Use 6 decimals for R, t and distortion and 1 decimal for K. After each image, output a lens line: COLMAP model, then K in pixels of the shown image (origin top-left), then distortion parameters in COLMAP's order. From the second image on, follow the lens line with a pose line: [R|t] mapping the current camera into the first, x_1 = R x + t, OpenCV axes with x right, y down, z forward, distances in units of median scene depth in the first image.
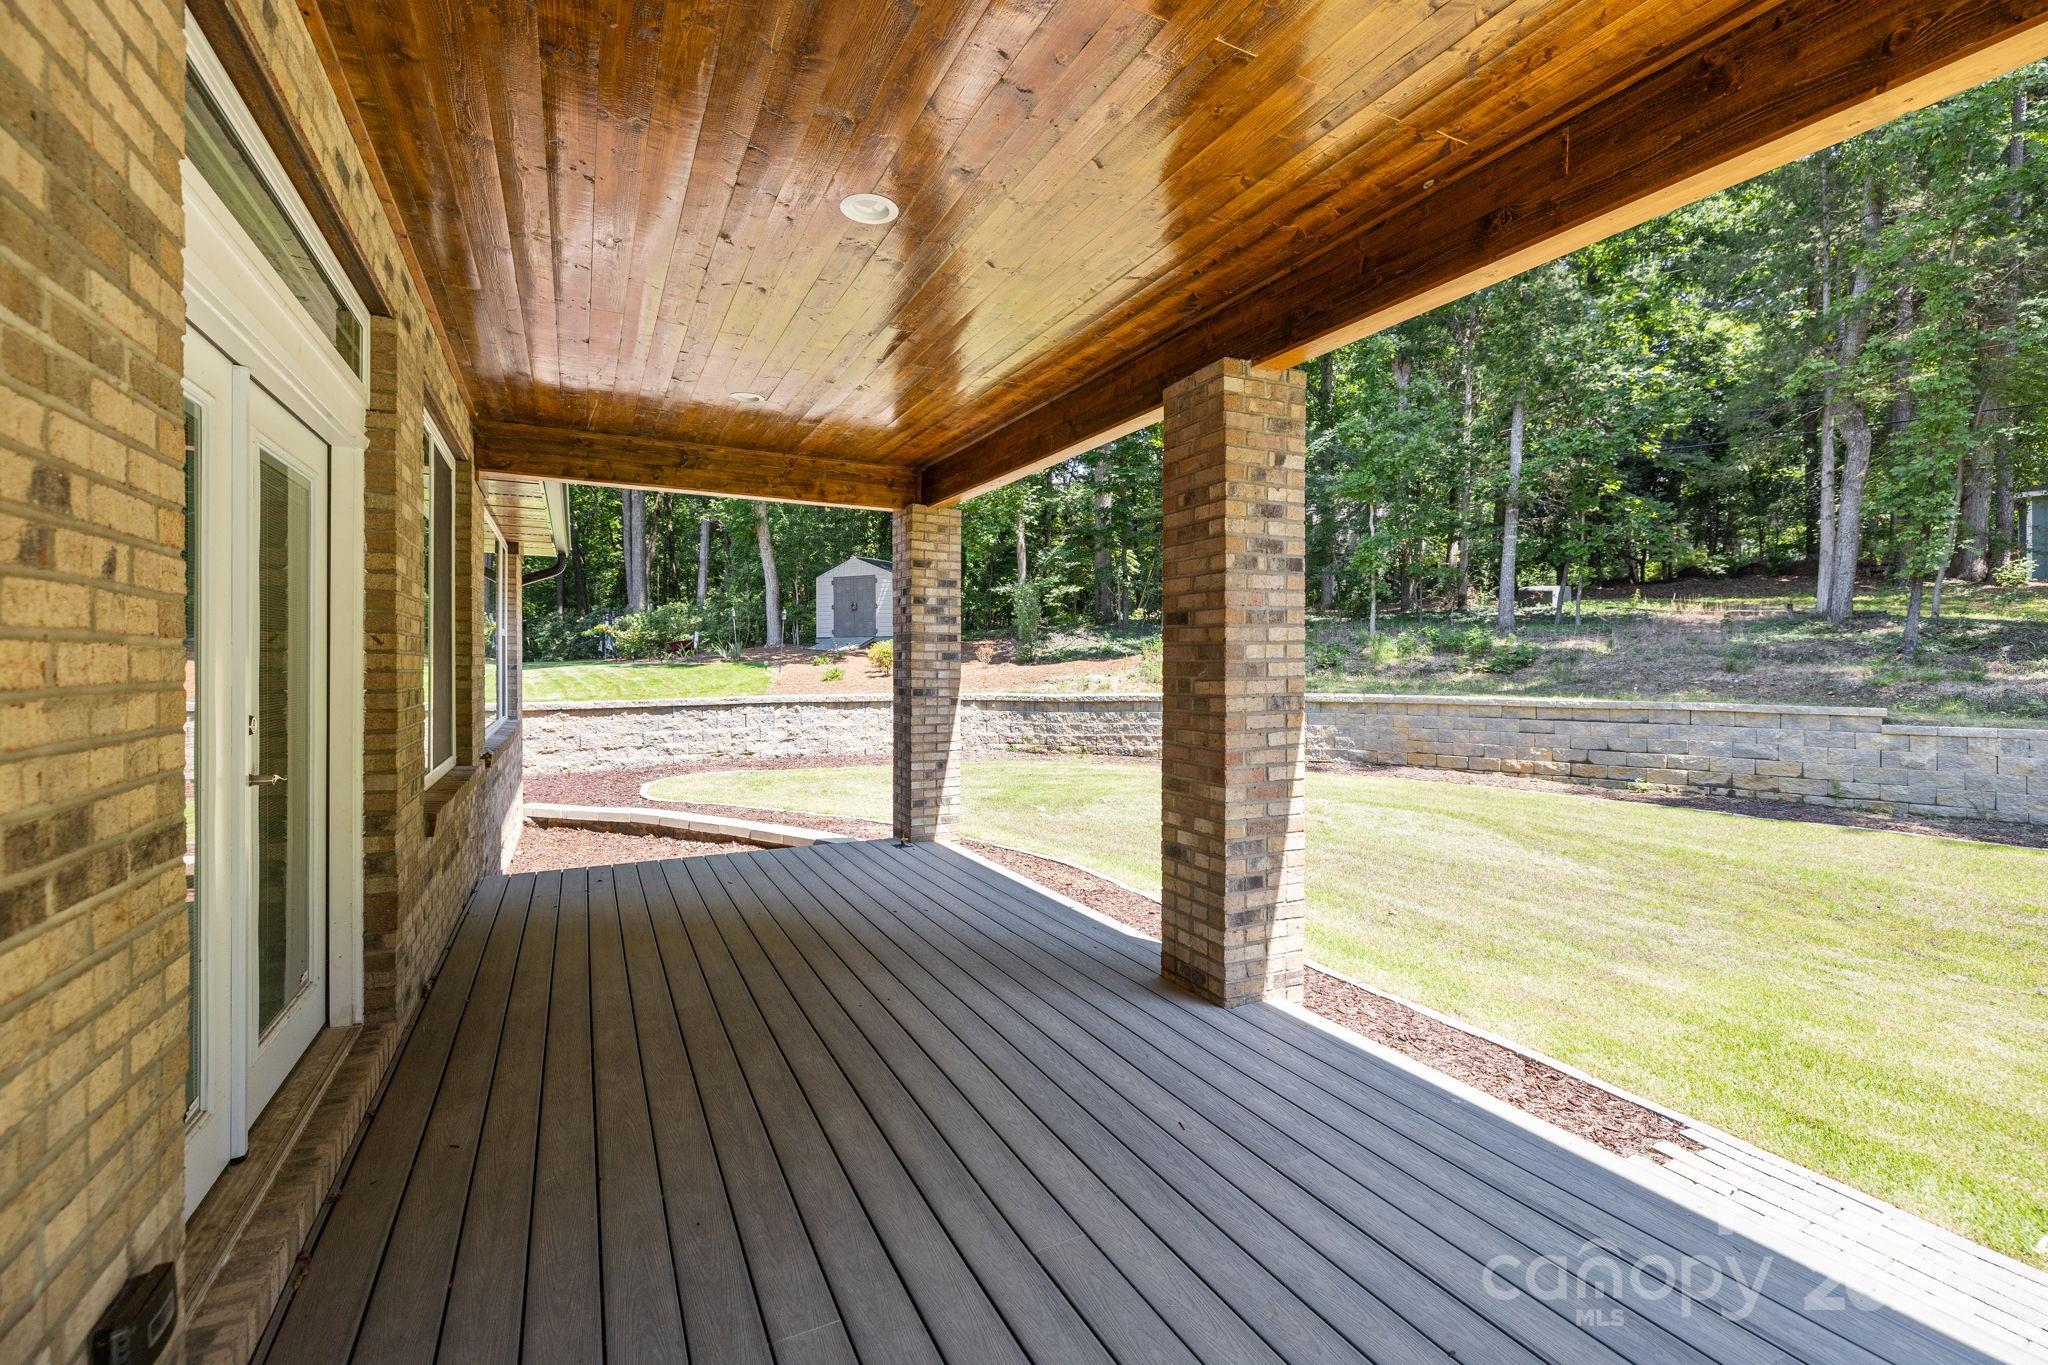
lens RADIAL K [[872.3, 0, 1020.7], [0, 872.3, 671.2], [0, 0, 1]] dist [0.001470, 0.000068]
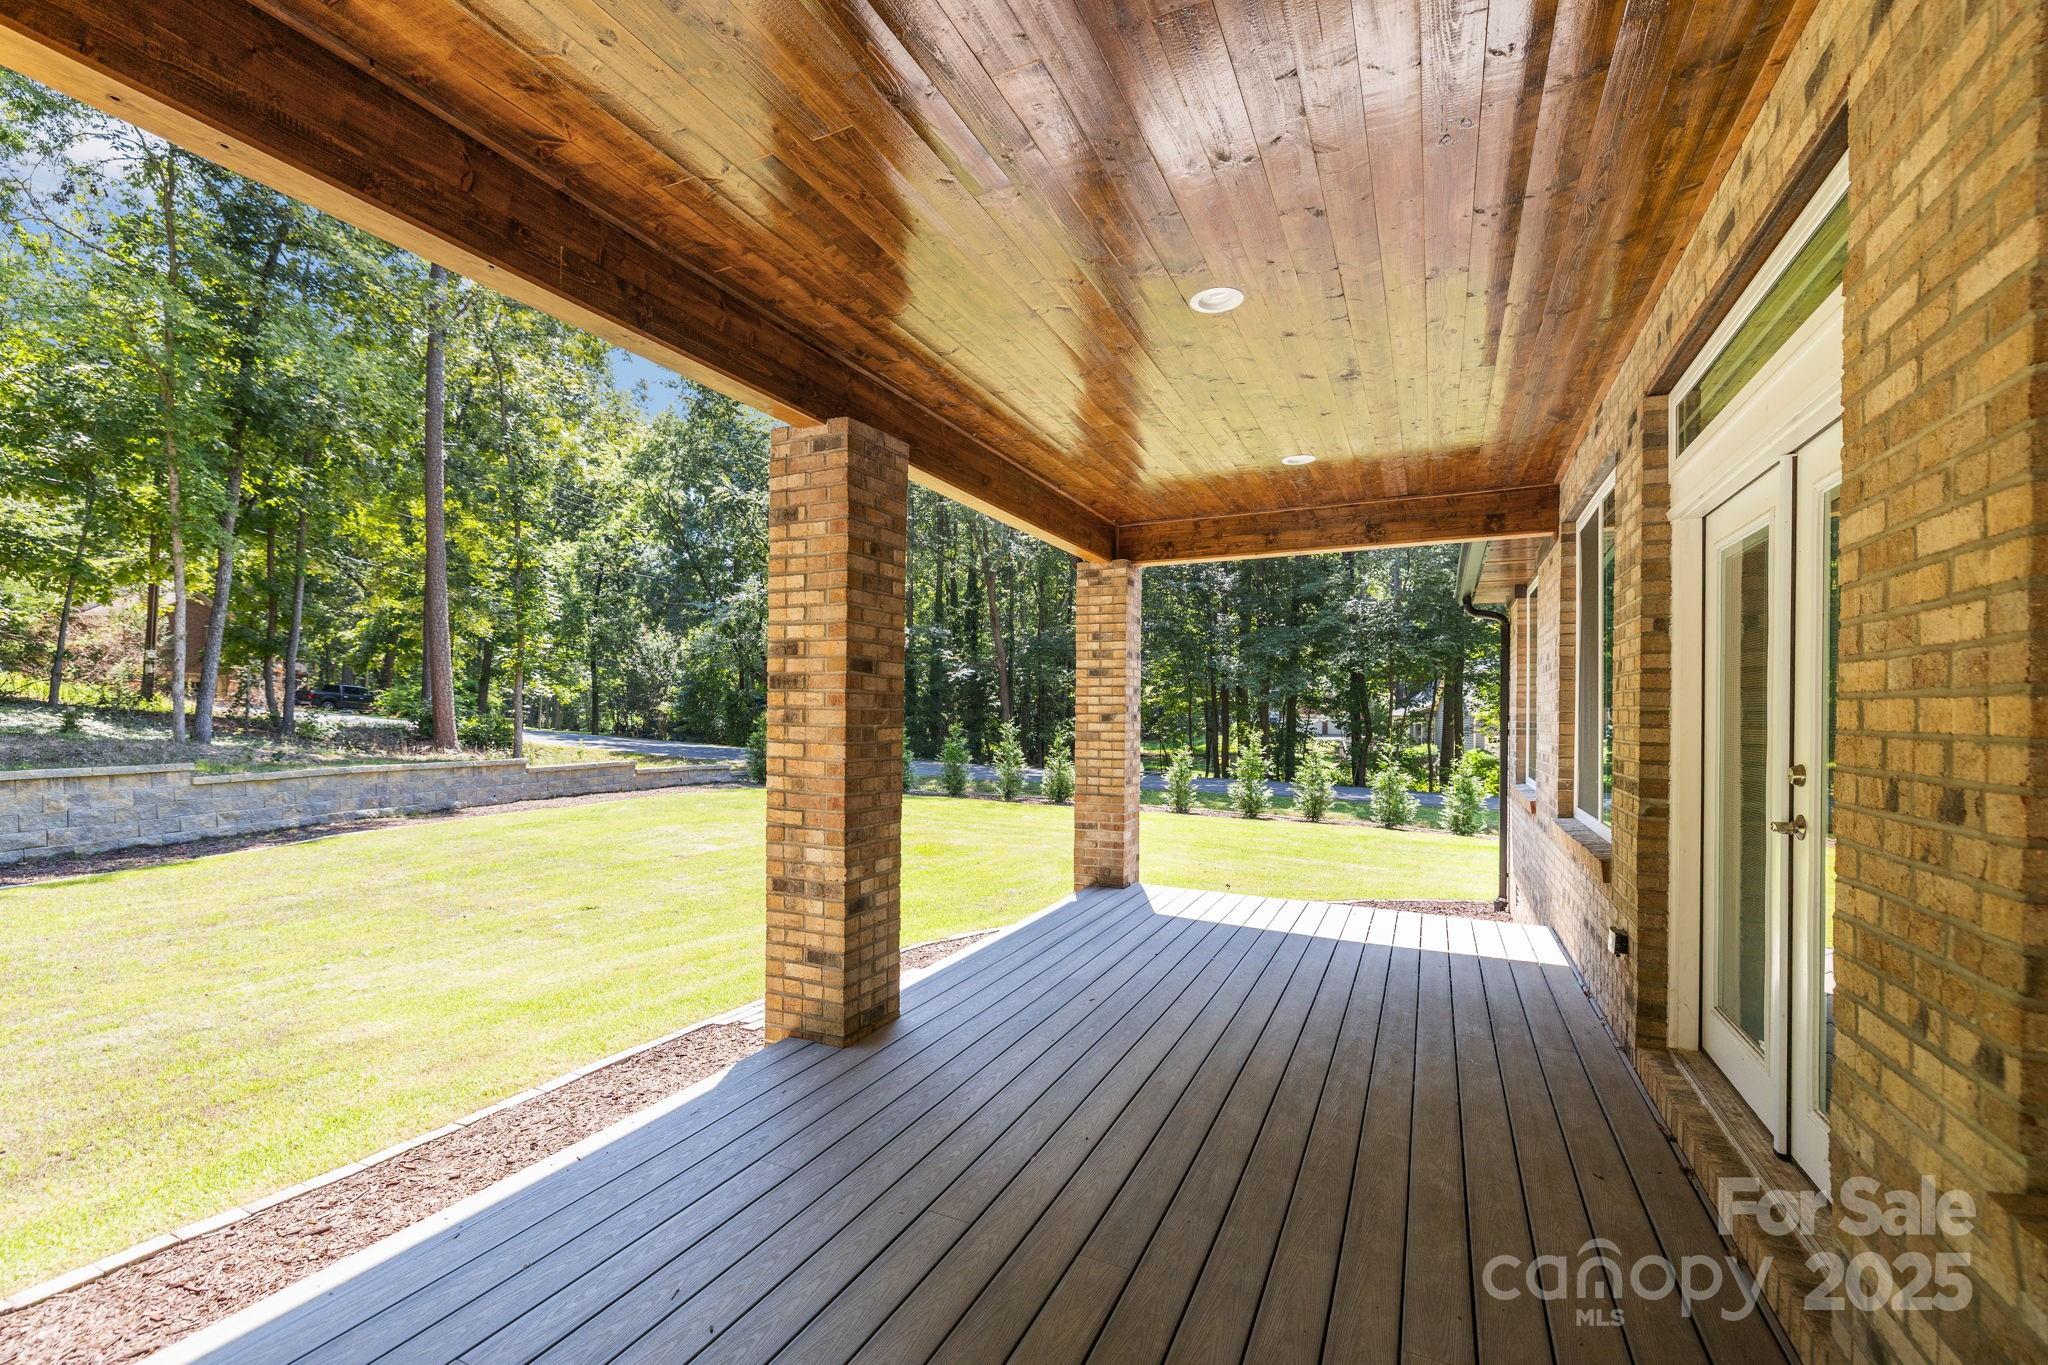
lens RADIAL K [[872.3, 0, 1011.7], [0, 872.3, 714.6], [0, 0, 1]] dist [0.001470, 0.000068]
pose [[-0.605841, -0.006569, 0.795558, -0.756799], [-0.002791, 0.999977, 0.006131, -0.012908], [-0.795581, 0.001494, -0.605846, 1.578318]]
